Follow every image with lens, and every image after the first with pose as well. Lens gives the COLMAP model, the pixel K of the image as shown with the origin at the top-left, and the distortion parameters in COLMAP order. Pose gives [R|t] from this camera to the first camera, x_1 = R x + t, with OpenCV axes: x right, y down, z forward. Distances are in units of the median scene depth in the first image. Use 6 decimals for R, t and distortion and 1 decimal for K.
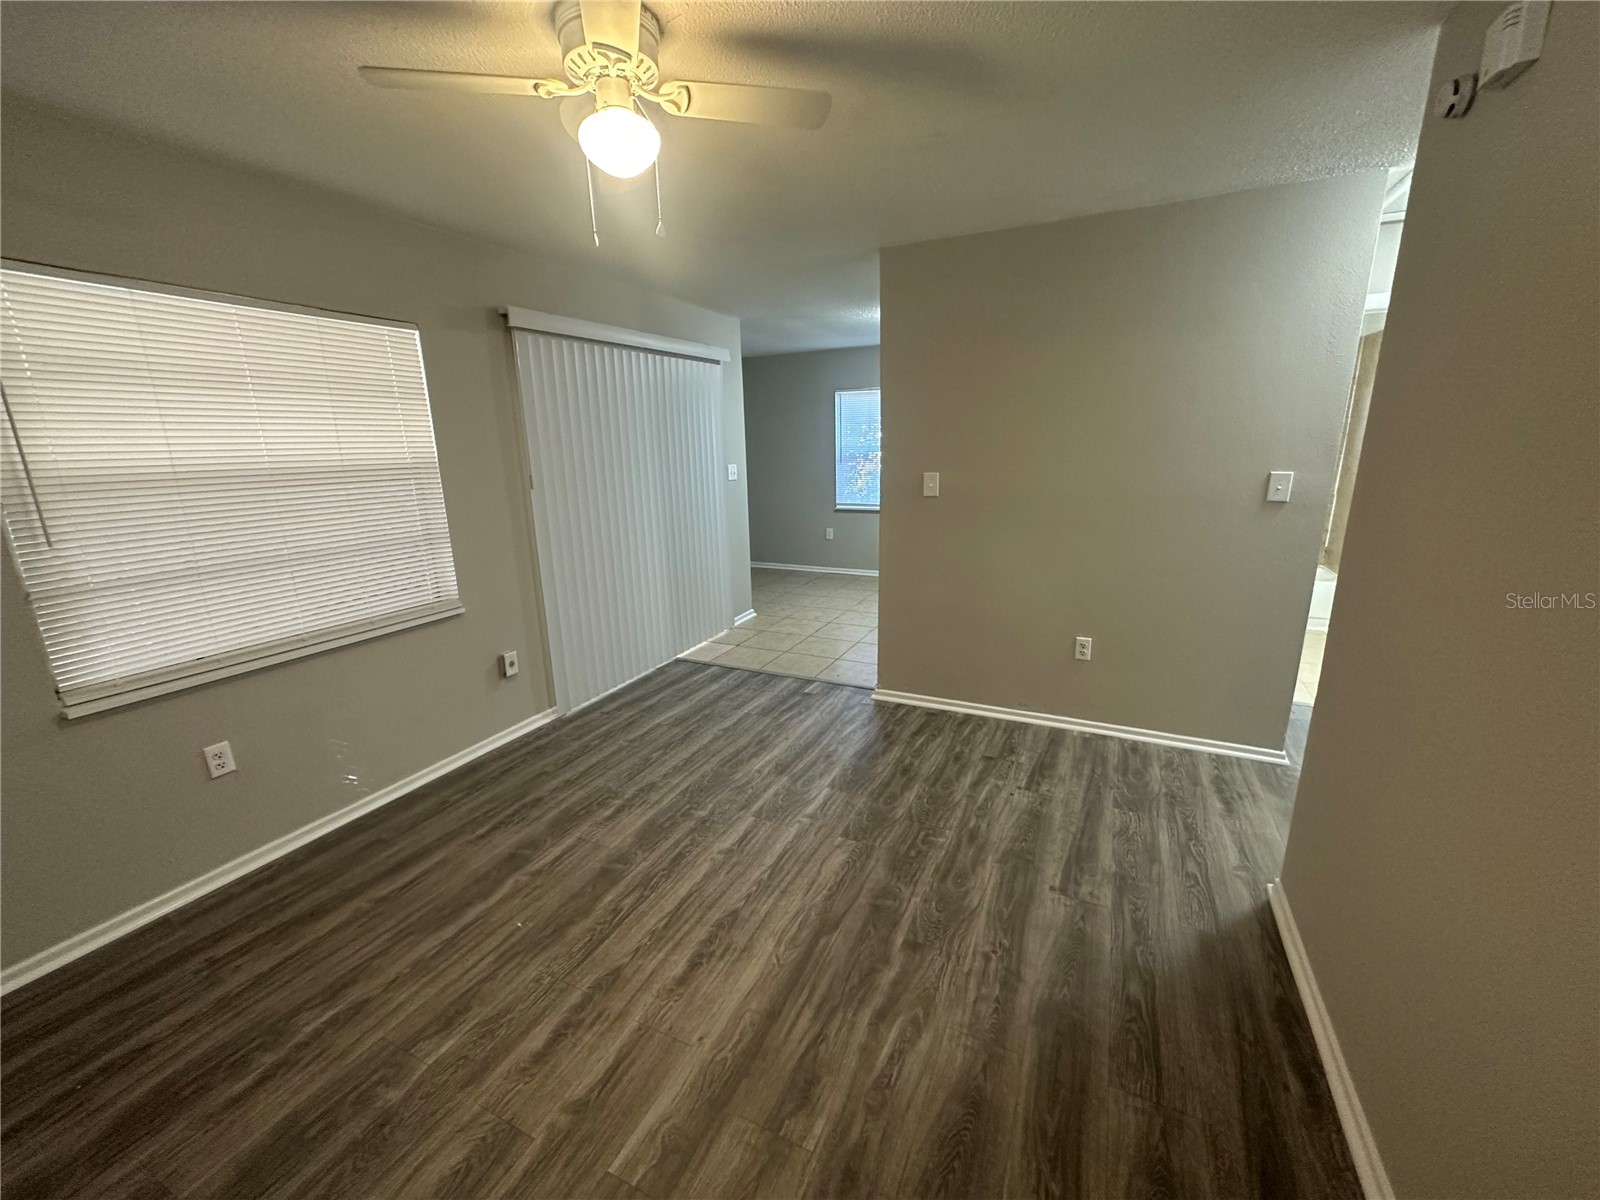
lens RADIAL K [[643.4, 0, 800.0], [0, 643.4, 600.0], [0, 0, 1]] dist [0.001549, 0.000315]
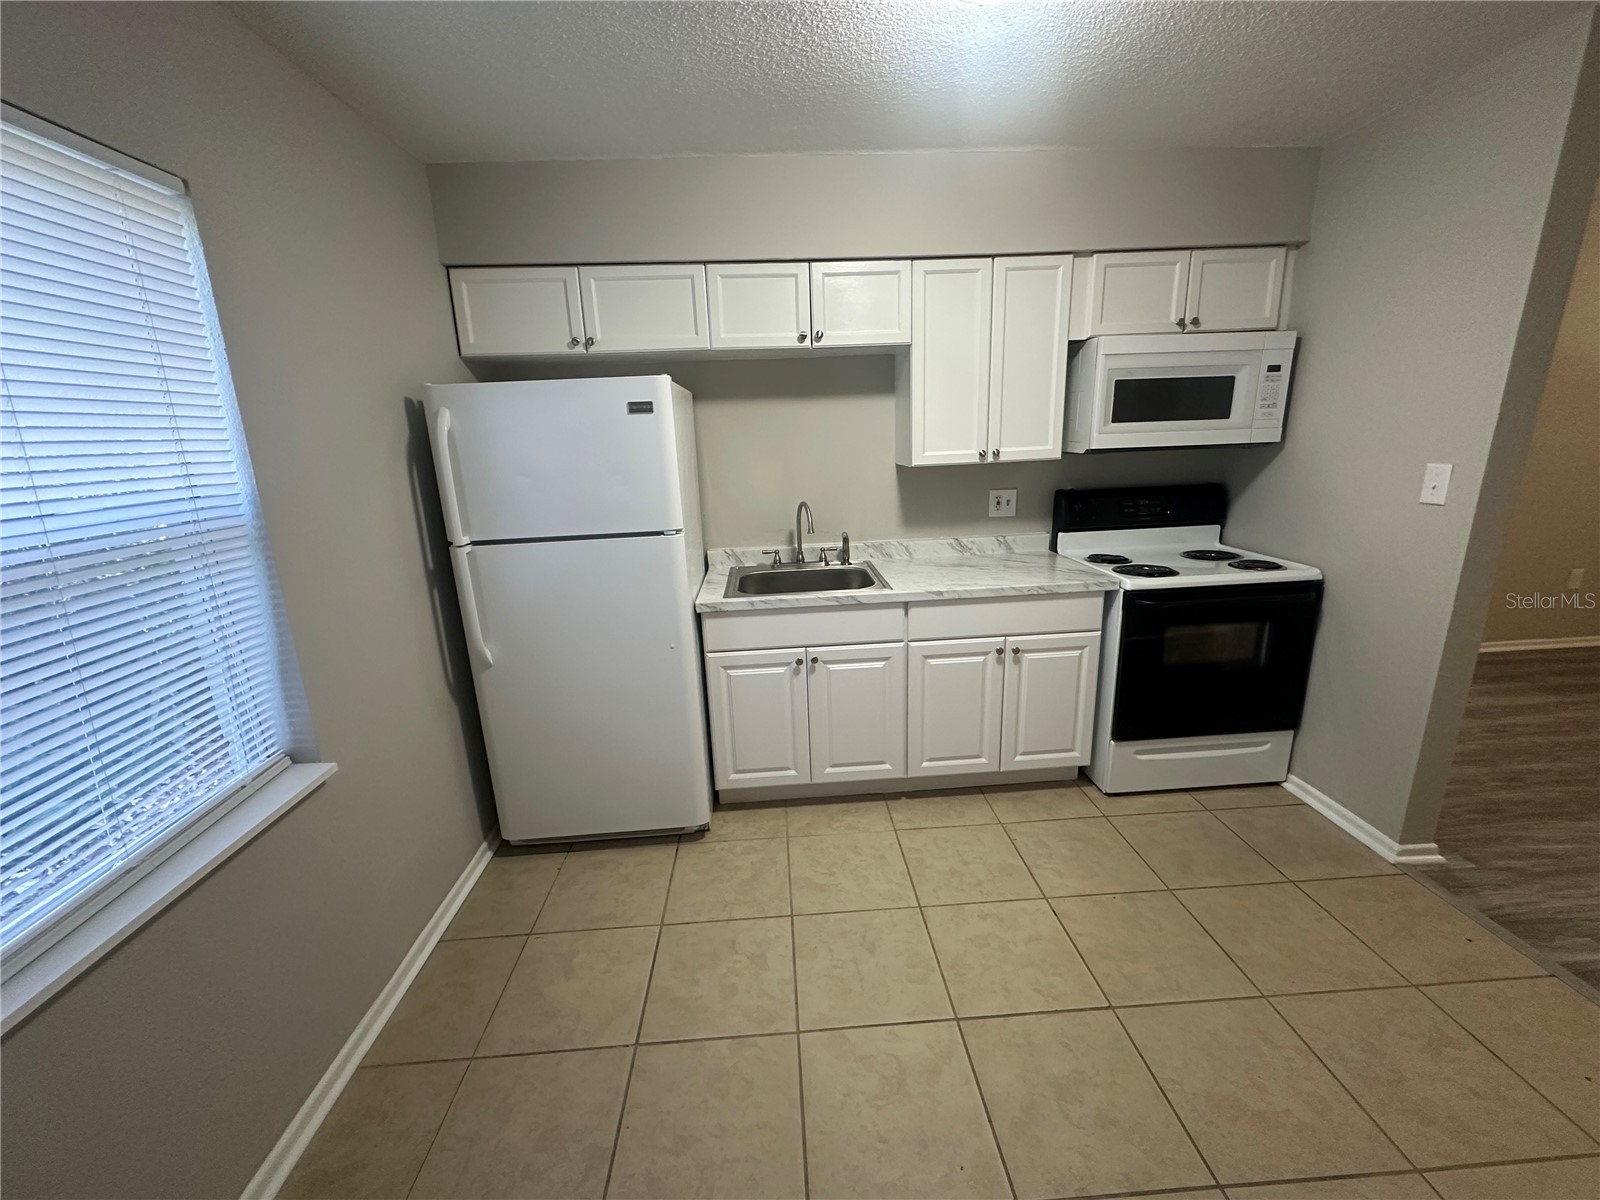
lens RADIAL K [[642.4, 0, 798.4], [0, 642.4, 599.9], [0, 0, 1]] dist [-0.003374, 0.000881]
pose [[-0.479013, -0.188251, 0.857385, -0.114902], [0.257733, 0.903523, 0.342374, -0.773684], [-0.839119, 0.384977, -0.384281, 3.058434]]
